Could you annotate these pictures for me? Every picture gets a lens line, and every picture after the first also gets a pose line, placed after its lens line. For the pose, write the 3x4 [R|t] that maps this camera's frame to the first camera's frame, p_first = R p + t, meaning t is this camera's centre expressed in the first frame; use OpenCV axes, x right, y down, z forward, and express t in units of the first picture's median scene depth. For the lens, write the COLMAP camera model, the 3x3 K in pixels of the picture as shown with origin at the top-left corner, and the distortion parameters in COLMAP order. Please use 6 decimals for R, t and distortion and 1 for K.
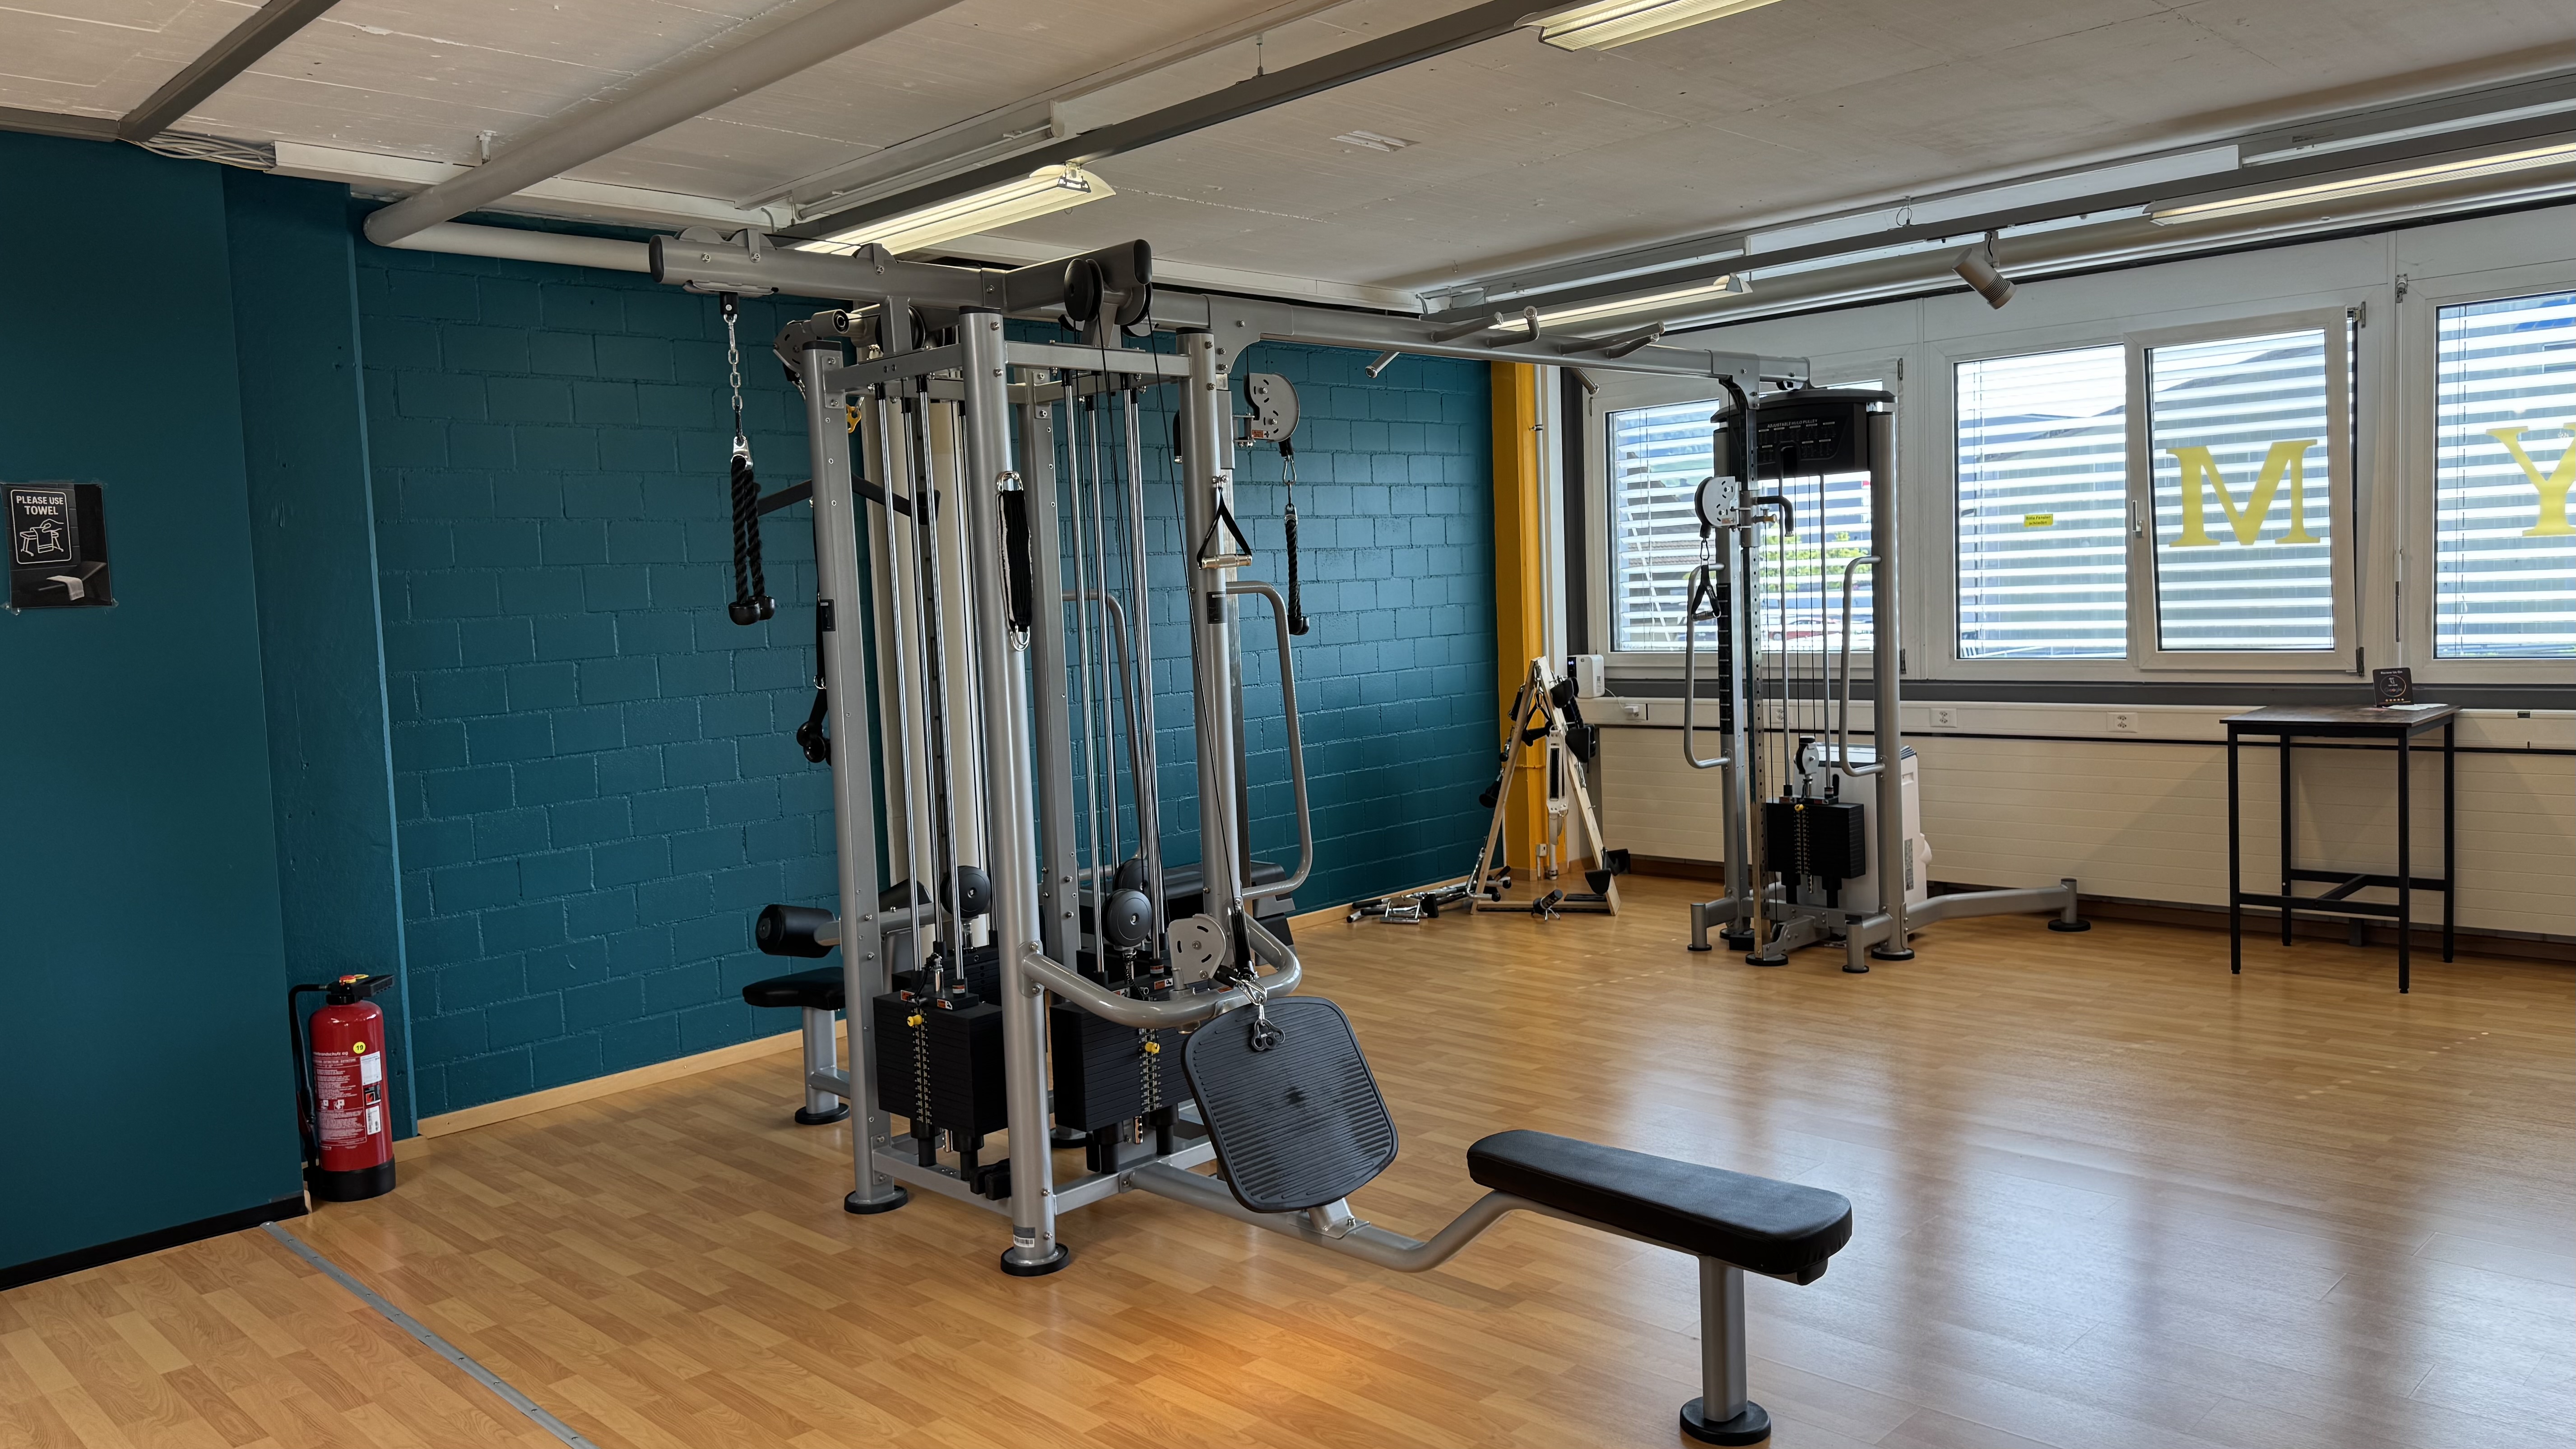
lens RADIAL K [[1841.1, 0, 1275.1], [0, 1841.1, 717.8], [0, 0, 1]] dist [0.002590, -0.000261]
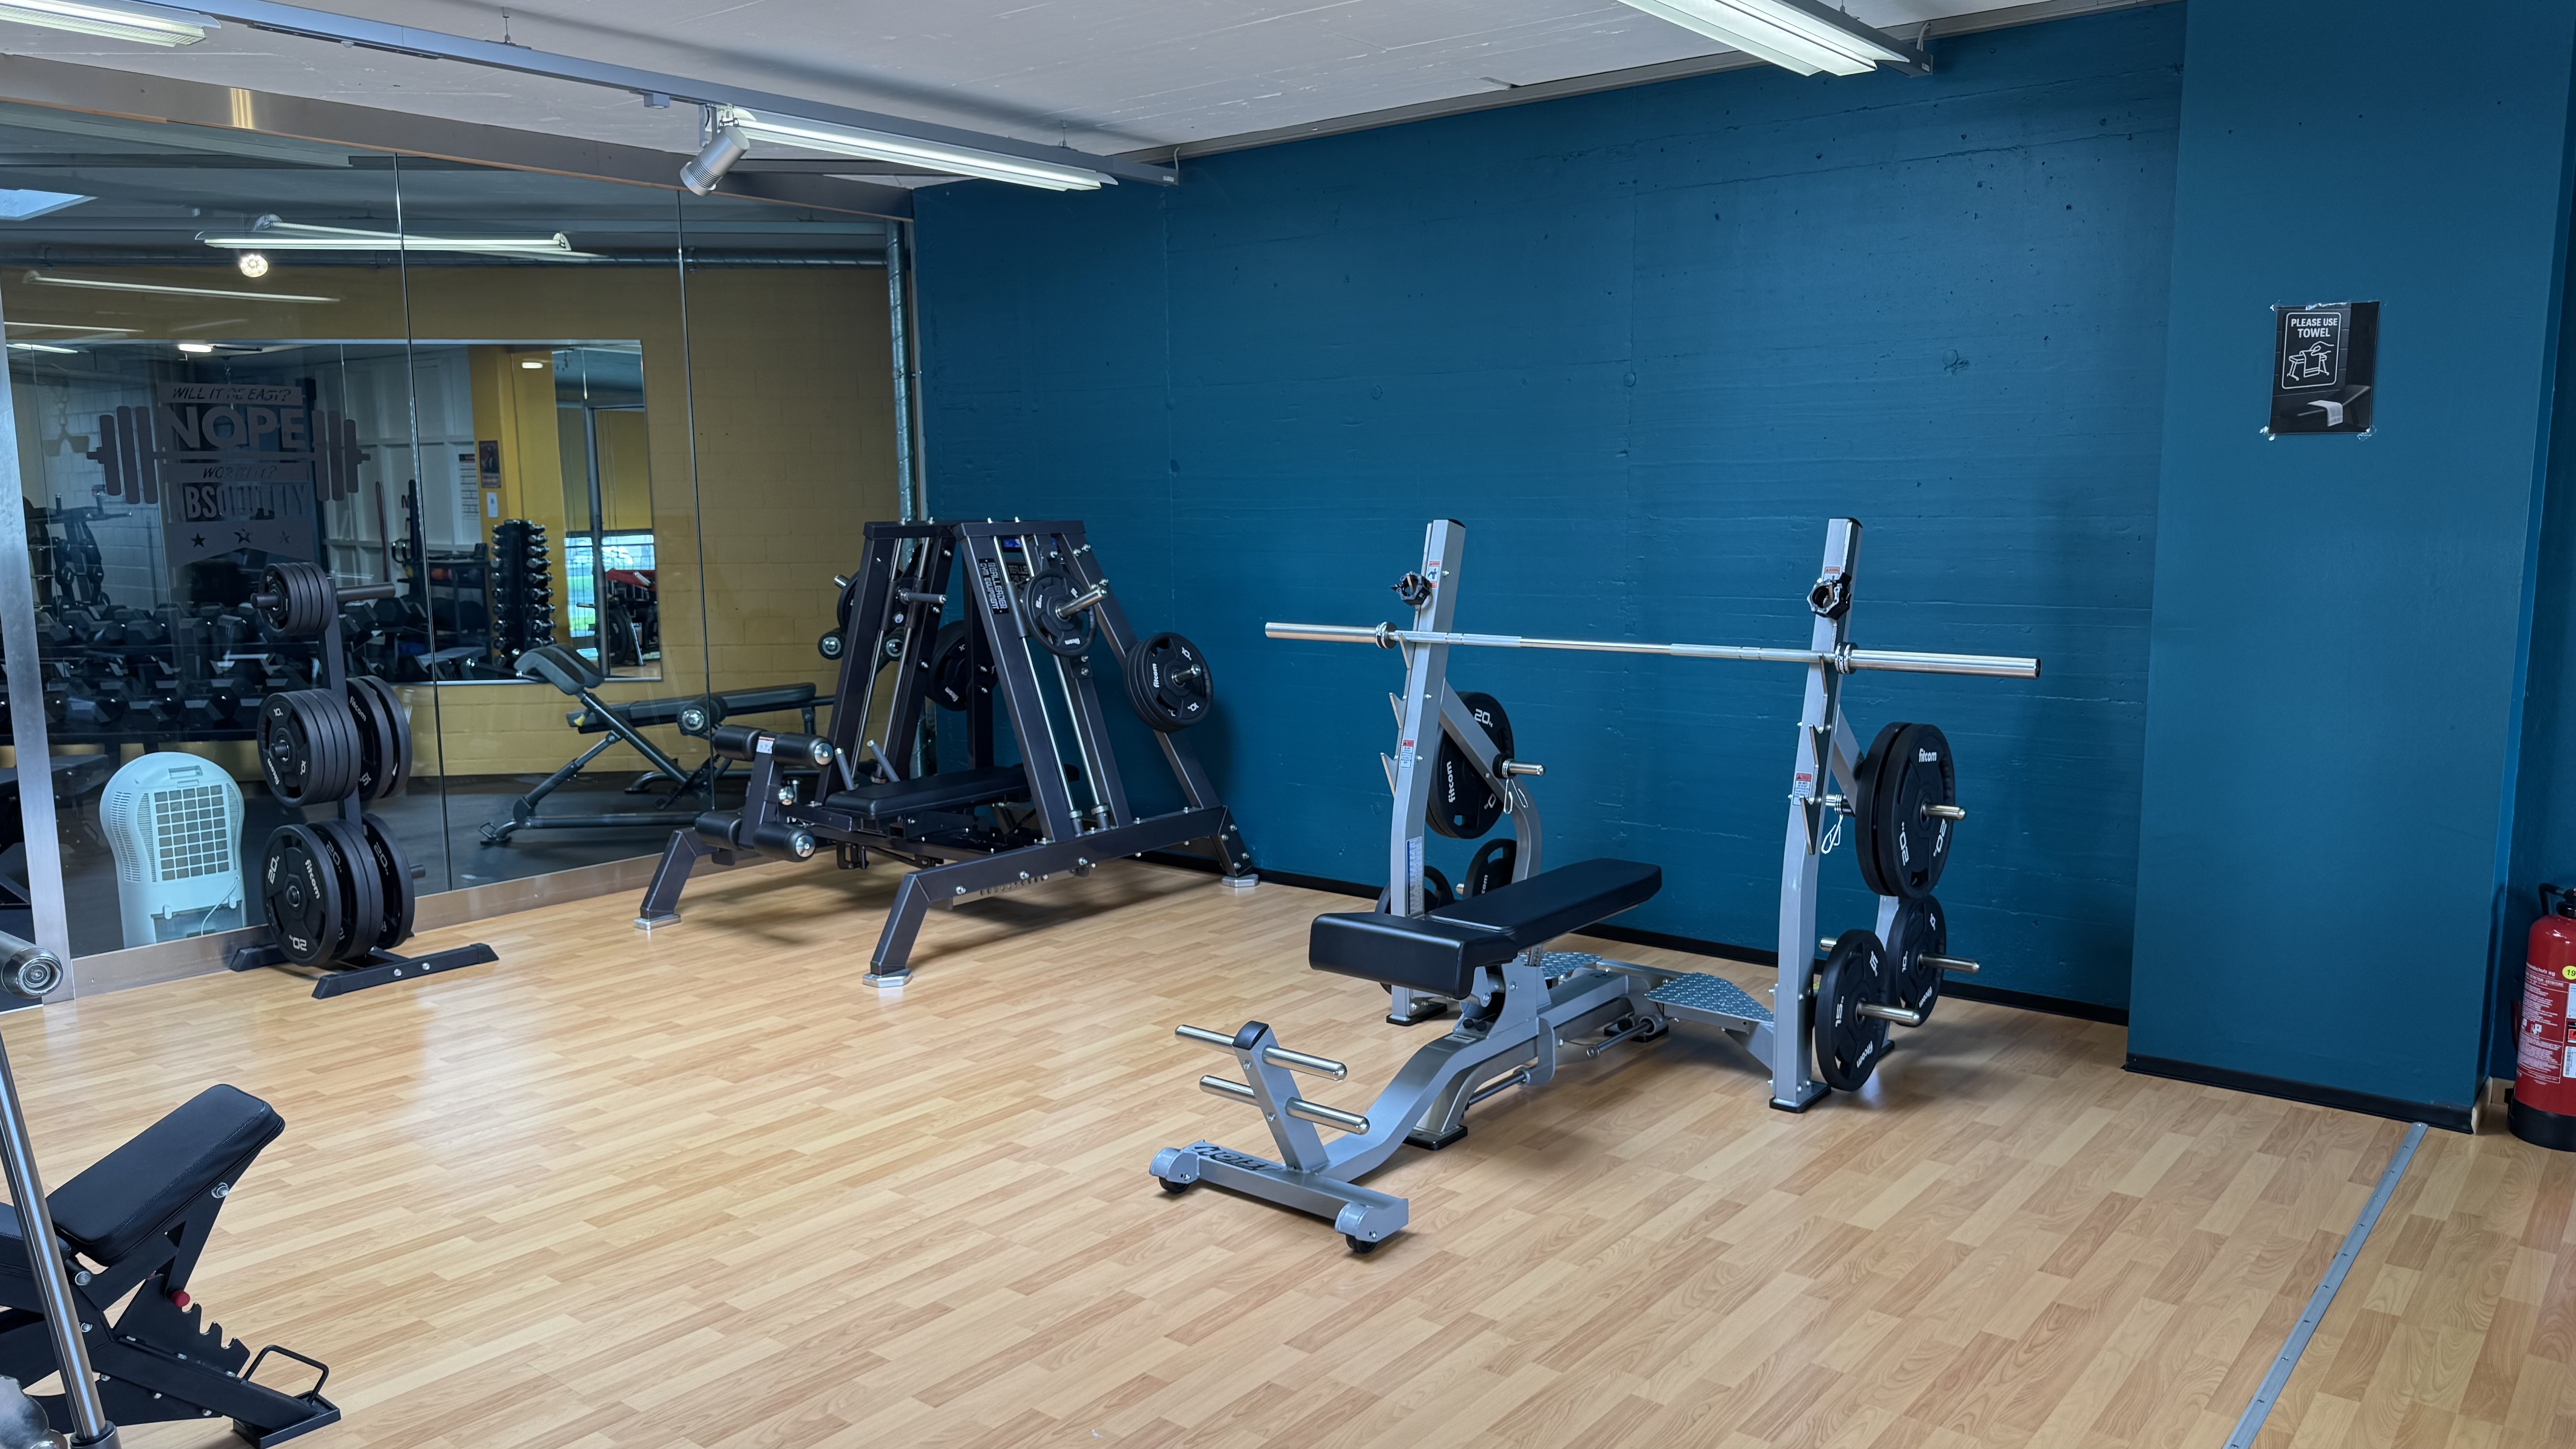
lens RADIAL K [[1841.1, 0, 1285.5], [0, 1841.1, 735.3], [0, 0, 1]] dist [0.002590, -0.000261]
pose [[0.094125, 0.176882, -0.979721, 0.272616], [-0.065461, 0.983060, 0.171196, -0.034409], [0.993406, 0.048019, 0.104109, 0.368336]]
